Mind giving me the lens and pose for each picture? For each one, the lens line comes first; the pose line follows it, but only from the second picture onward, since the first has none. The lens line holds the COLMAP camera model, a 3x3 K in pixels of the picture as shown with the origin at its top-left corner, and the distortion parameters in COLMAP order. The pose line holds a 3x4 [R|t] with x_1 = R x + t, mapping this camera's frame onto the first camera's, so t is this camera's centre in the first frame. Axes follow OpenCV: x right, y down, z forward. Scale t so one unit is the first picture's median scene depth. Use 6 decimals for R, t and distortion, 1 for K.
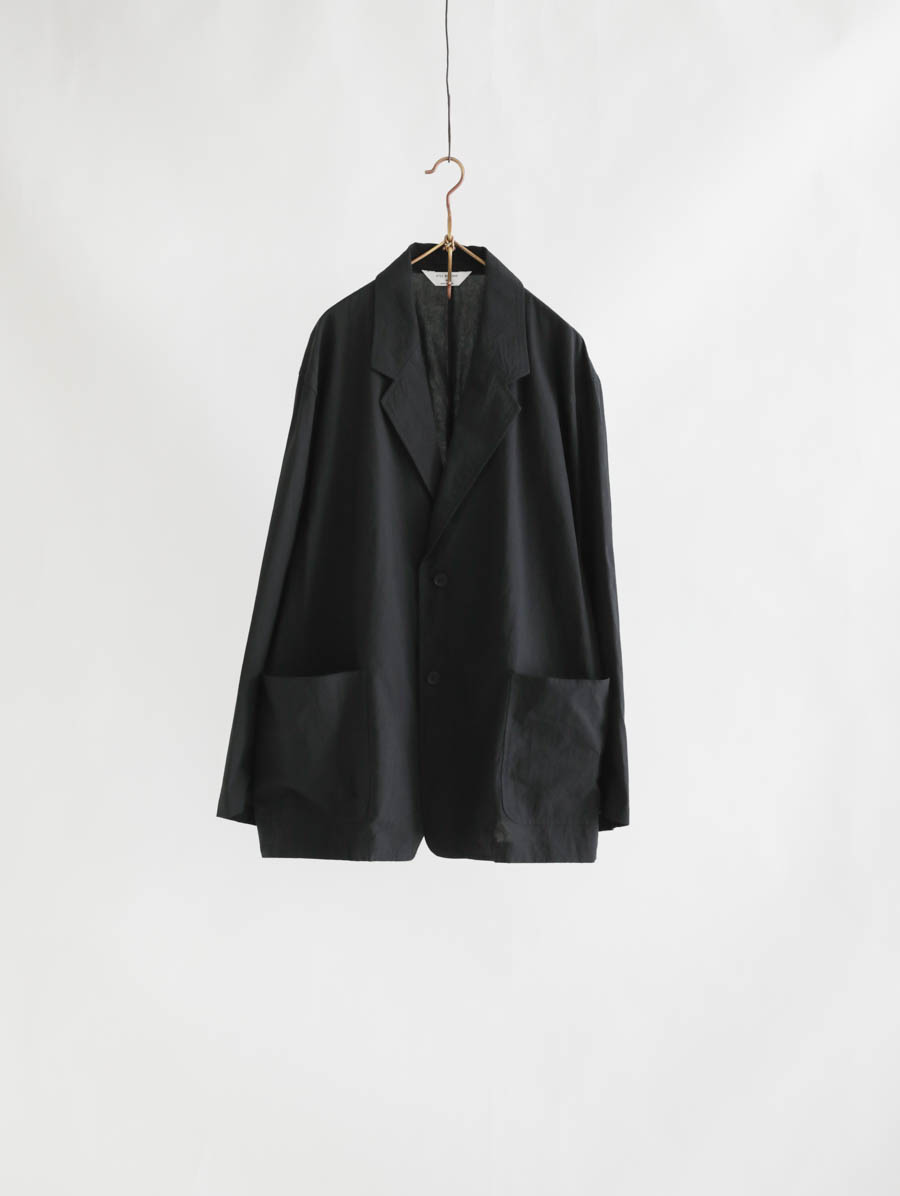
lens RADIAL K [[1663.1, 0, 455.0], [0, 1663.1, 599.2], [0, 0, 1]] dist [0.008908, 0.000000]
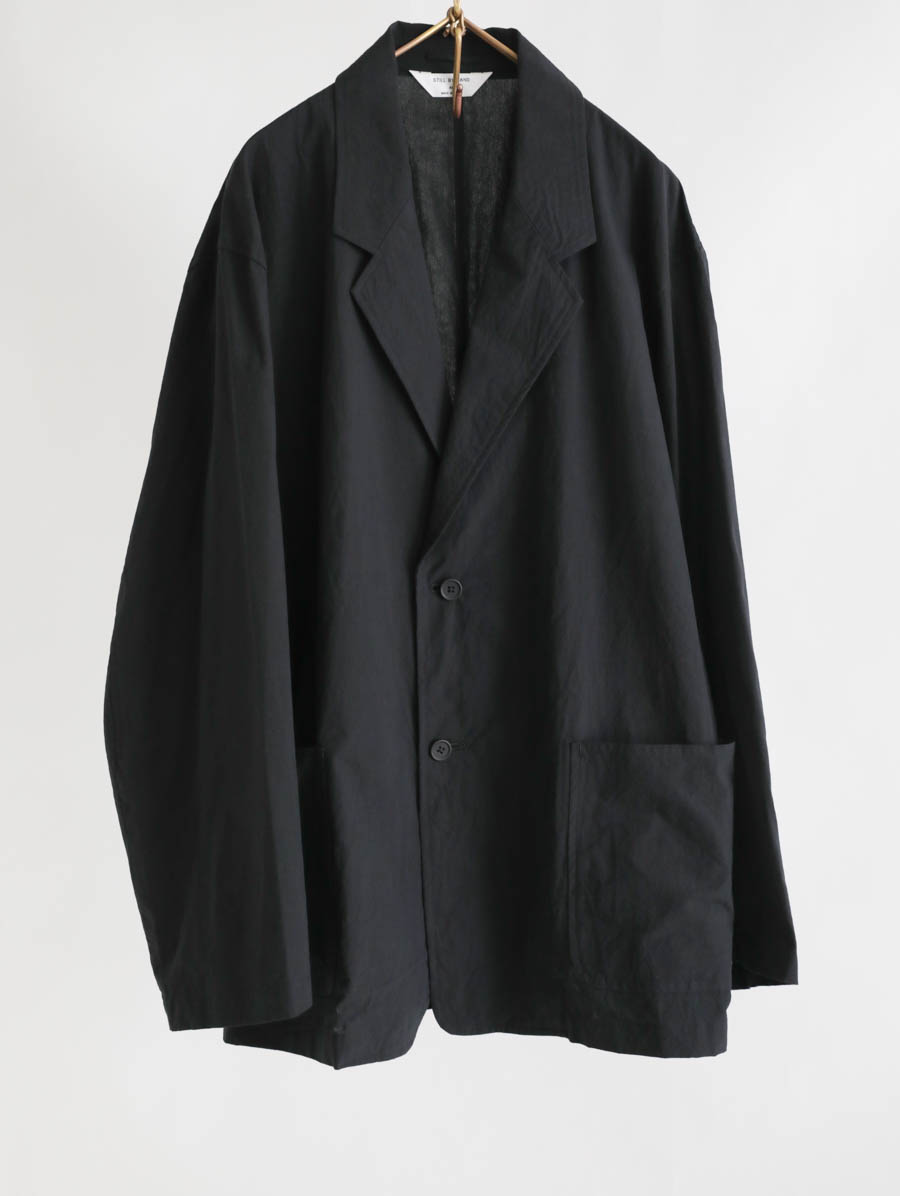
lens RADIAL K [[1663.1, 0, 449.4], [0, 1663.1, 593.8], [0, 0, 1]] dist [0.008908, 0.000000]
pose [[0.993212, -0.034022, 0.111227, -0.078242], [0.030784, 0.999054, 0.030702, -0.029026], [-0.112167, -0.027070, 0.993321, 0.405069]]
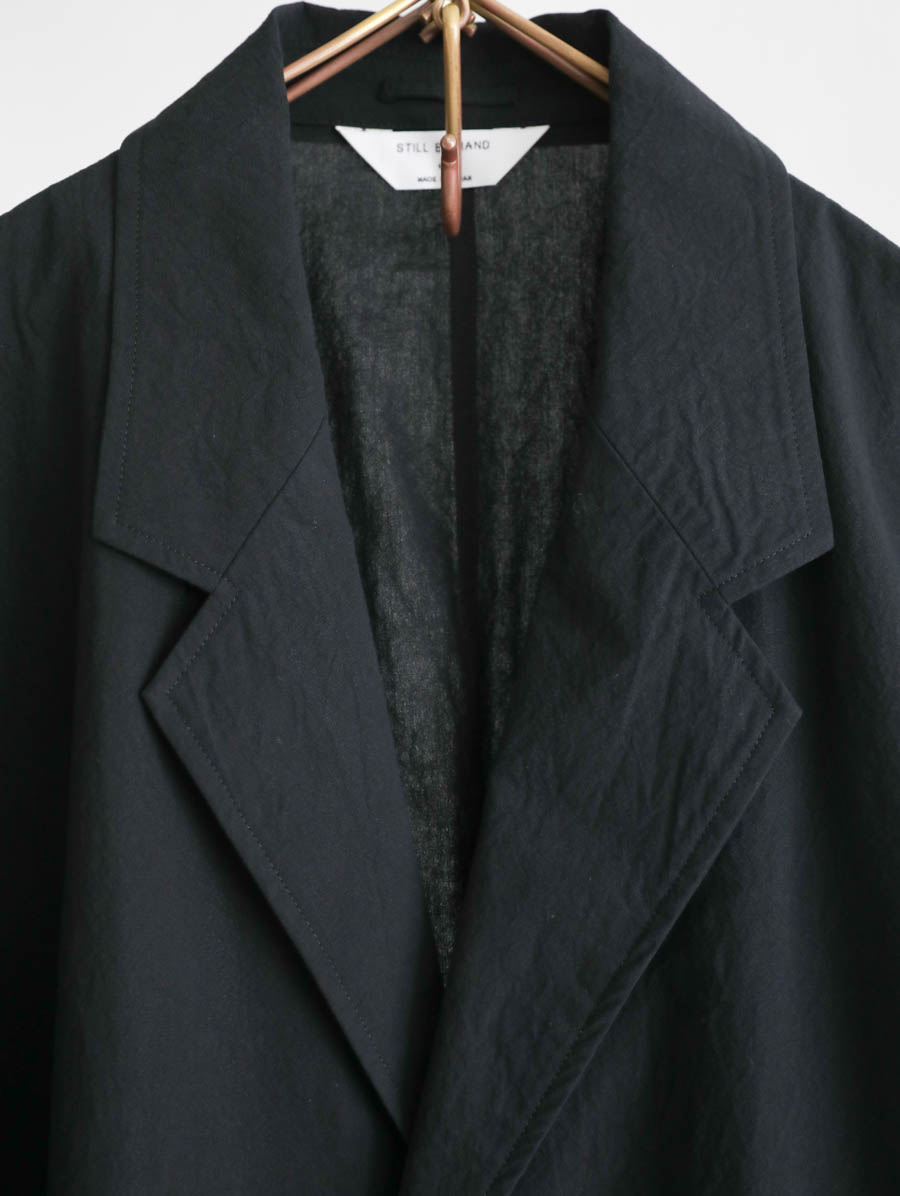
lens RADIAL K [[1663.1, 0, 431.3], [0, 1663.1, 555.5], [0, 0, 1]] dist [0.008908, 0.000000]
pose [[0.999735, -0.022878, 0.002450, -0.008370], [0.022987, 0.988487, -0.149548, -0.102908], [0.001000, 0.149565, 0.988751, 0.780199]]
